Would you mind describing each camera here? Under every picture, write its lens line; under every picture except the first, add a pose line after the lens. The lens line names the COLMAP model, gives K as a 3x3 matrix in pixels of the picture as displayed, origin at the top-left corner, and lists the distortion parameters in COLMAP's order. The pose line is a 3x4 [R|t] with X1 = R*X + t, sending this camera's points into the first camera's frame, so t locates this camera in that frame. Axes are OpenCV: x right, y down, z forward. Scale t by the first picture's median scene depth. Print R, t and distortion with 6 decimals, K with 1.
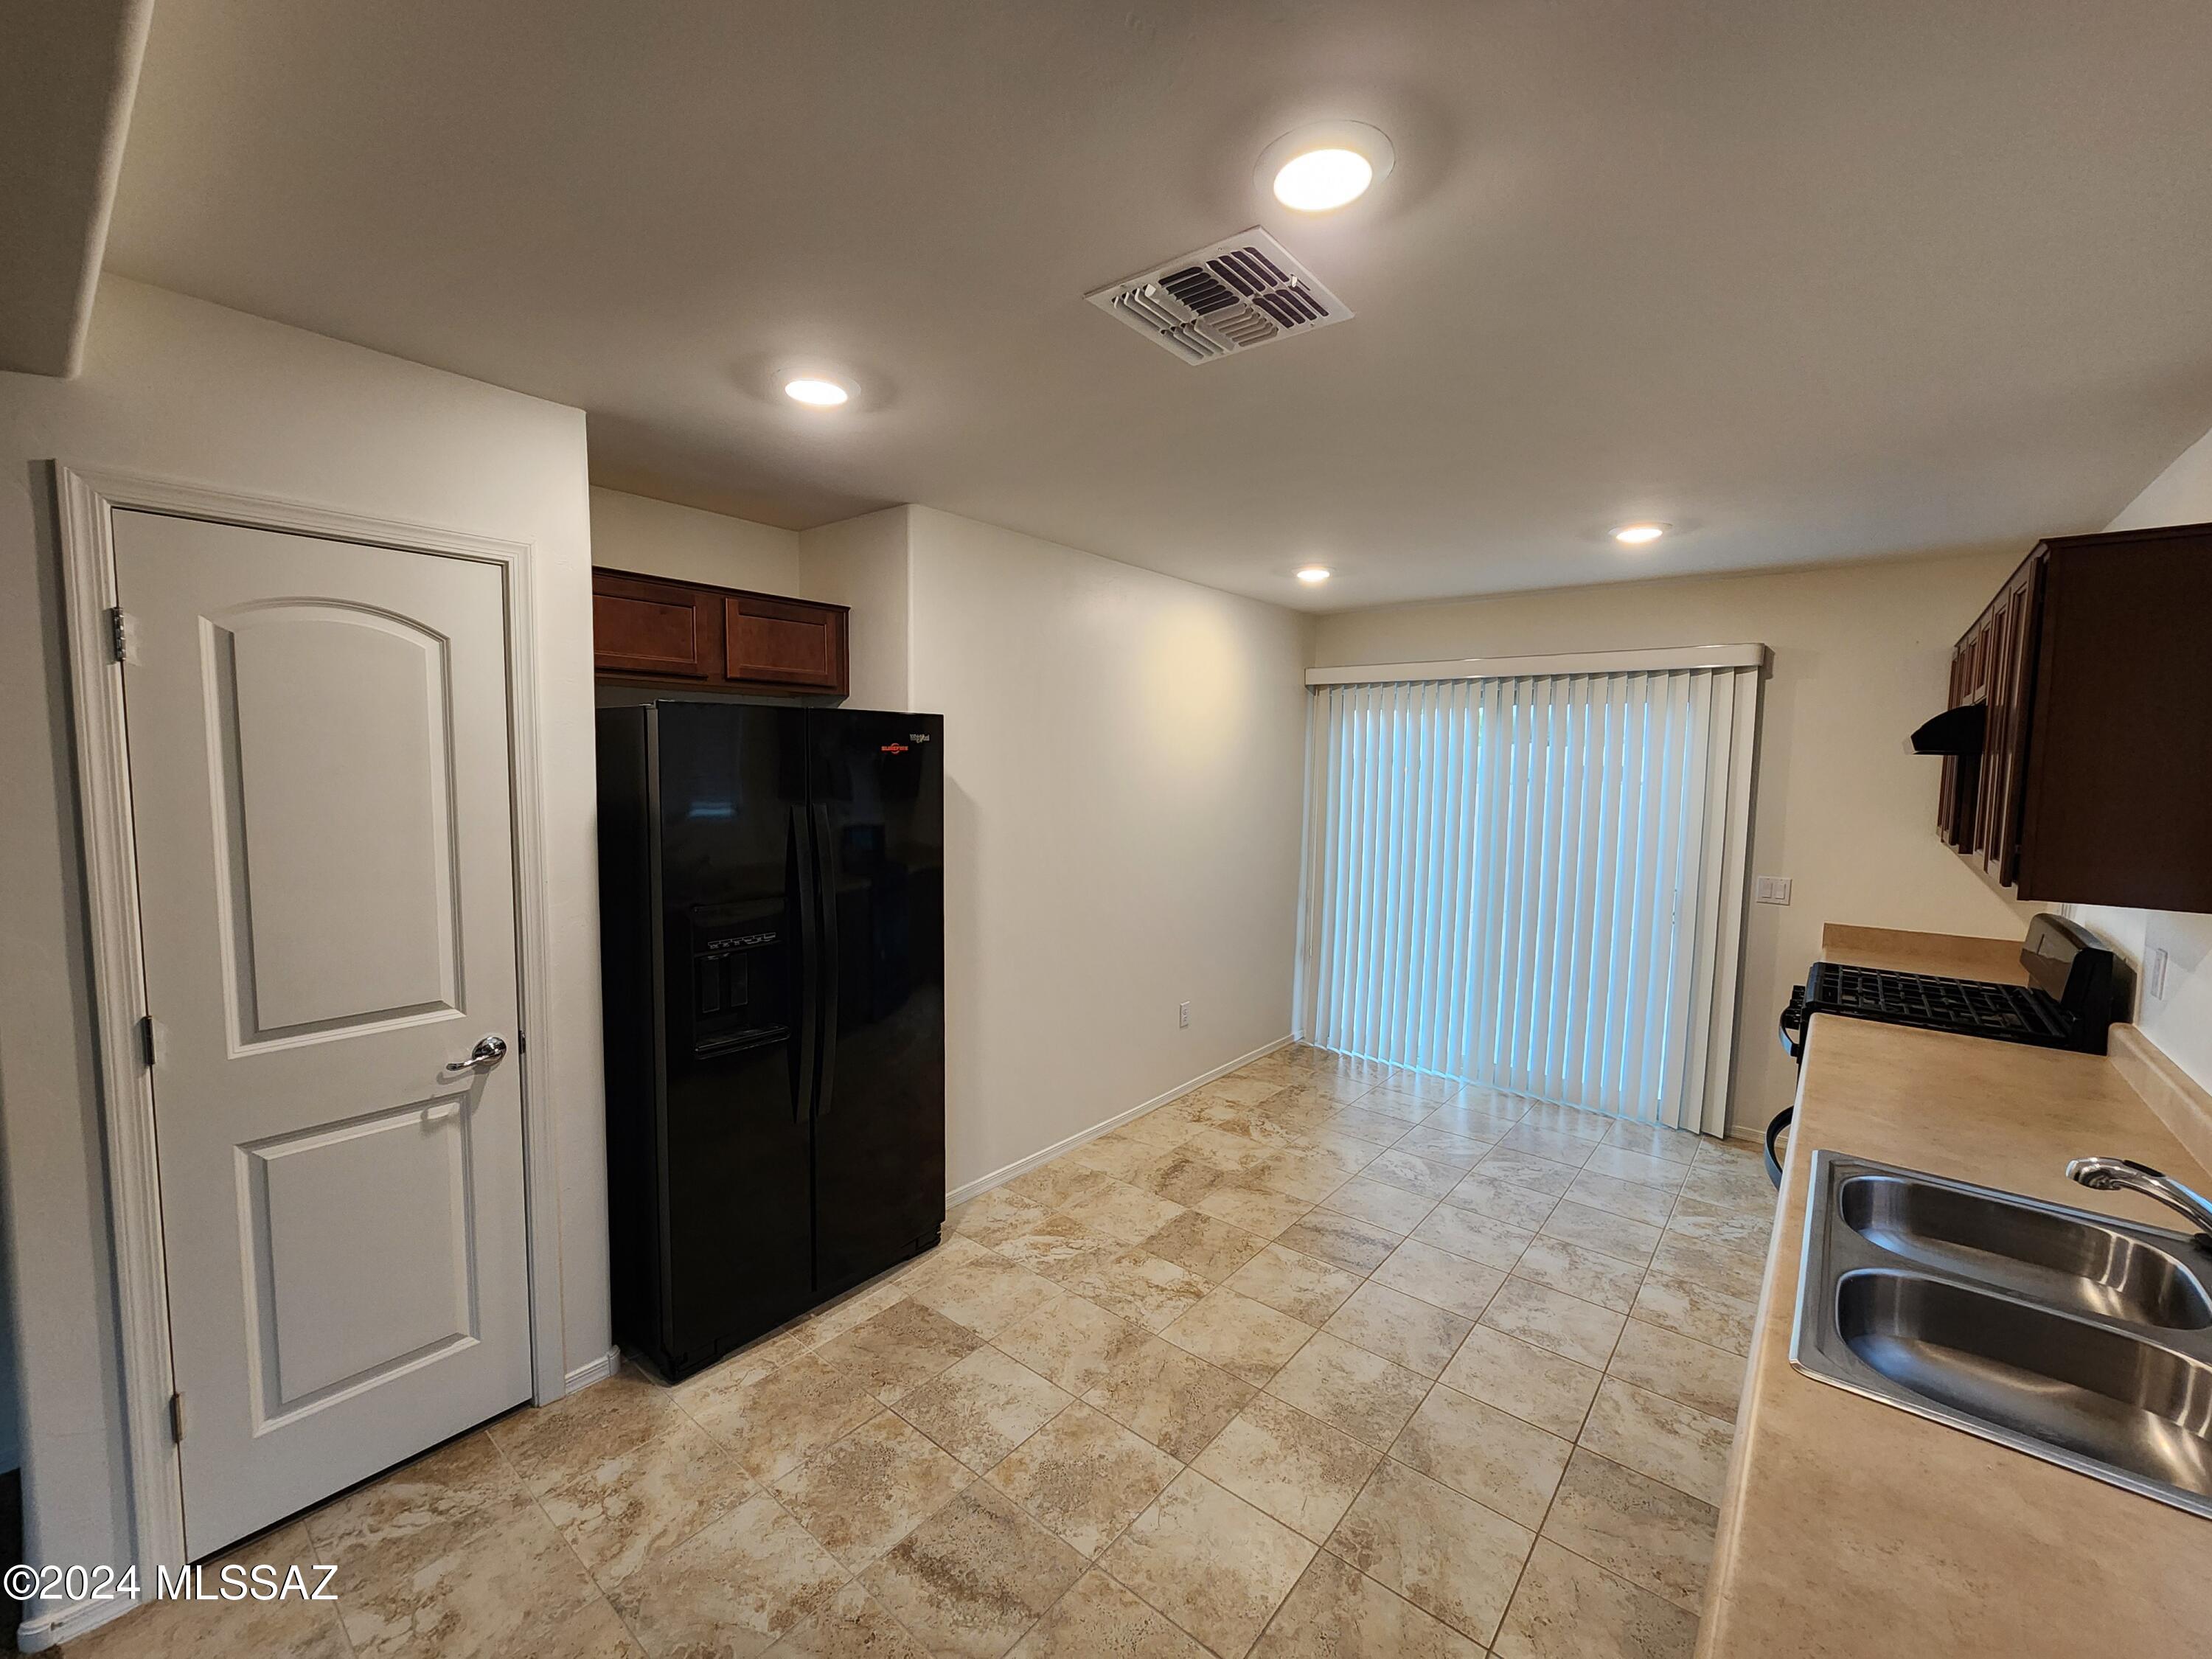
lens RADIAL K [[910.9, 0, 1108.2], [0, 910.9, 832.4], [0, 0, 1]] dist [0.001268, 0.000014]
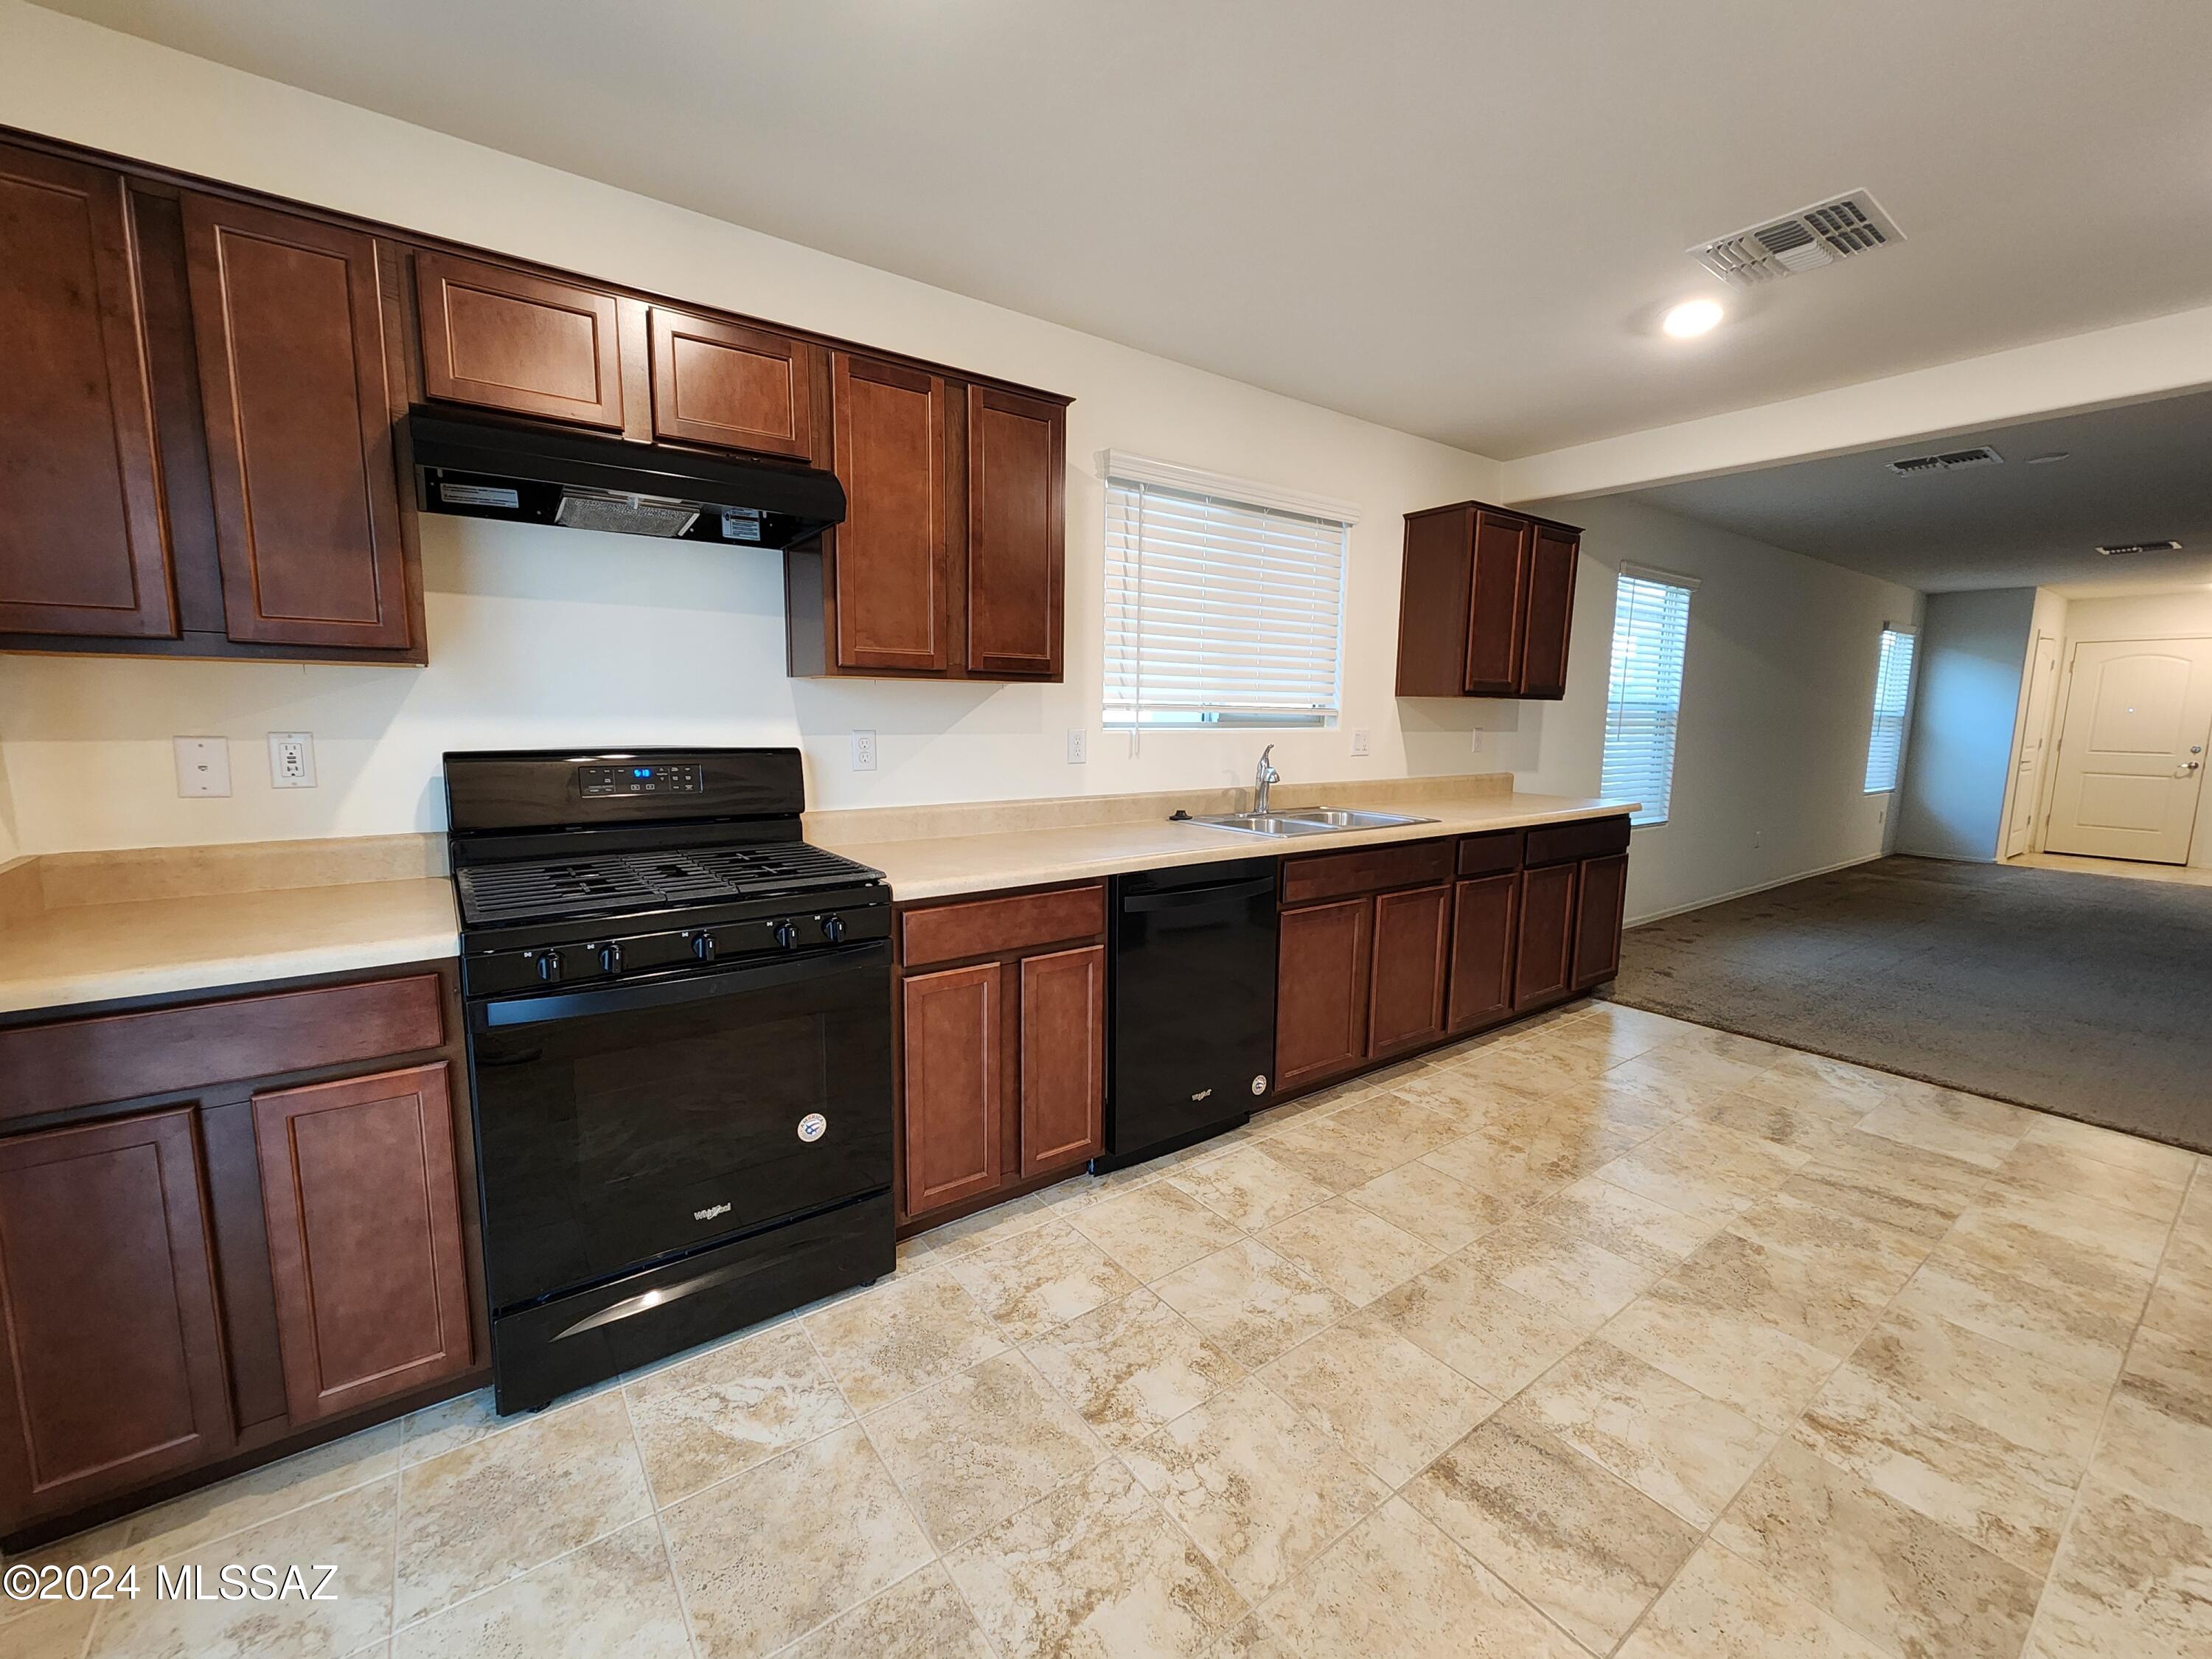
lens RADIAL K [[910.9, 0, 1113.2], [0, 910.9, 835.7], [0, 0, 1]] dist [0.001268, 0.000014]
pose [[-0.969704, -0.065777, 0.235262, 0.431817], [-0.011656, 0.974428, 0.224399, -0.001232], [-0.244006, 0.214858, -0.945673, 1.600484]]
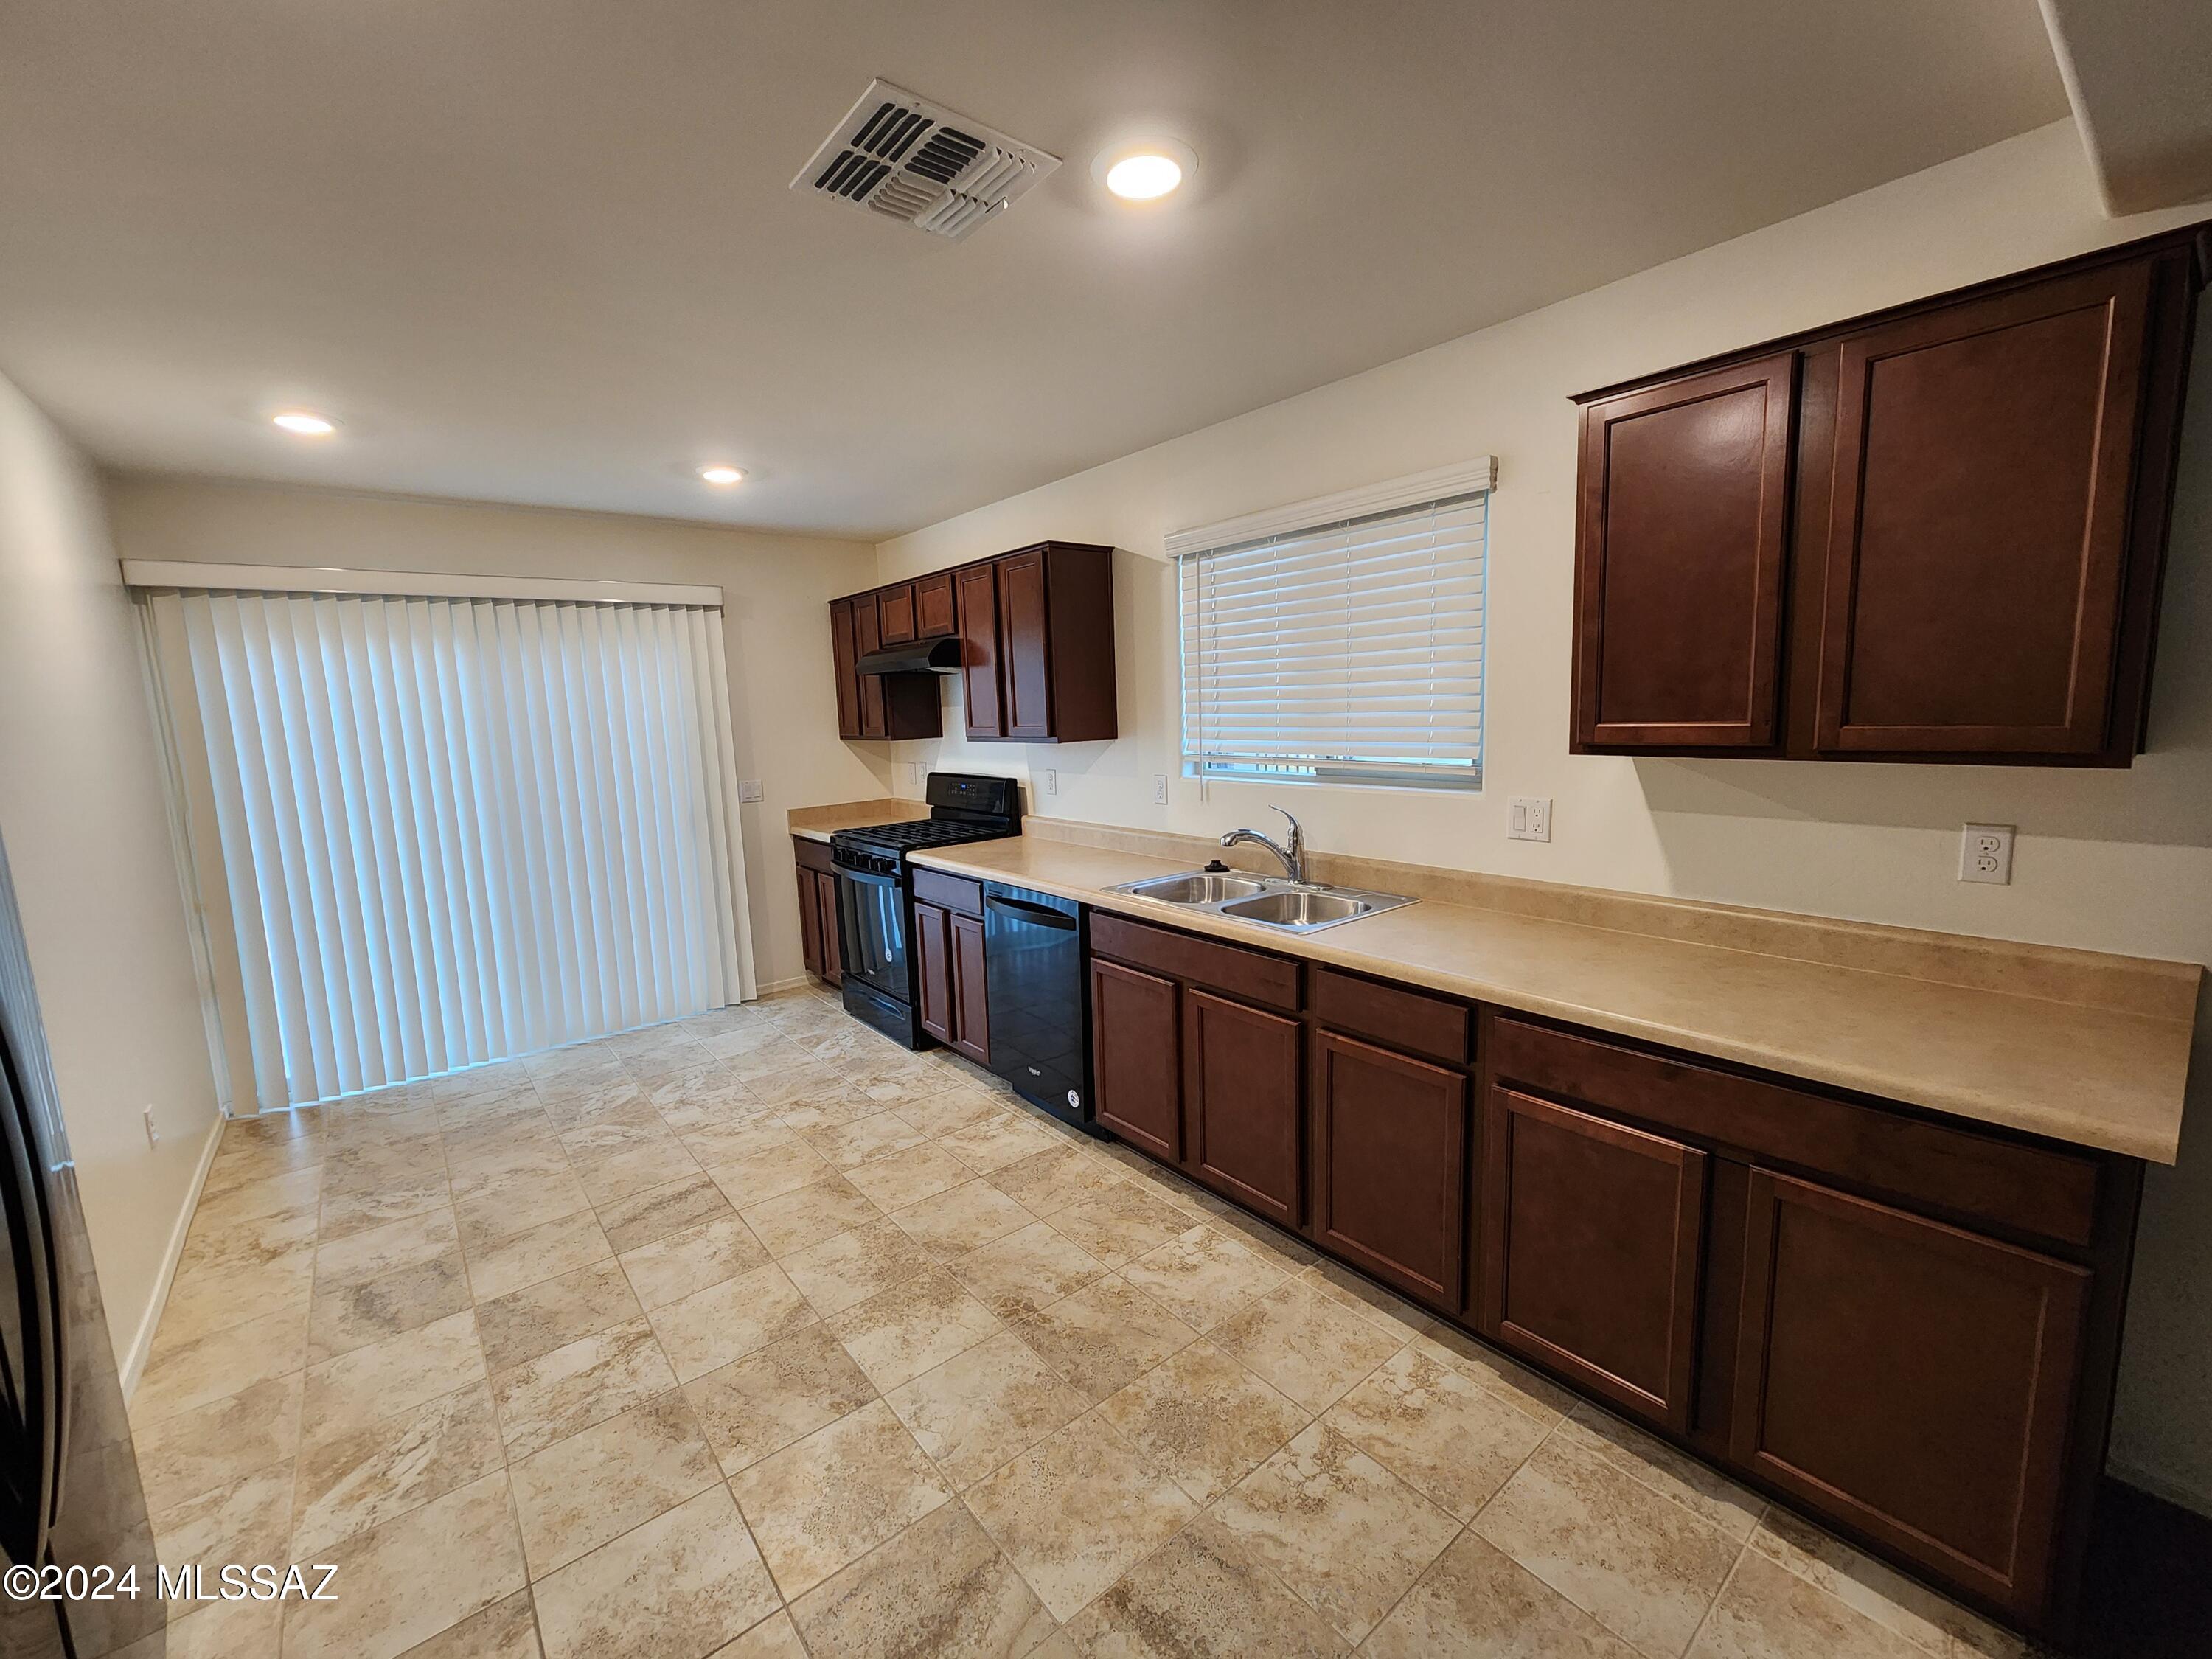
lens RADIAL K [[910.9, 0, 1090.9], [0, 910.9, 842.2], [0, 0, 1]] dist [0.001268, 0.000014]
pose [[0.207944, -0.174900, 0.962377, -0.522660], [0.123348, 0.980718, 0.151581, 0.003146], [-0.970332, 0.087187, 0.225508, 0.393196]]
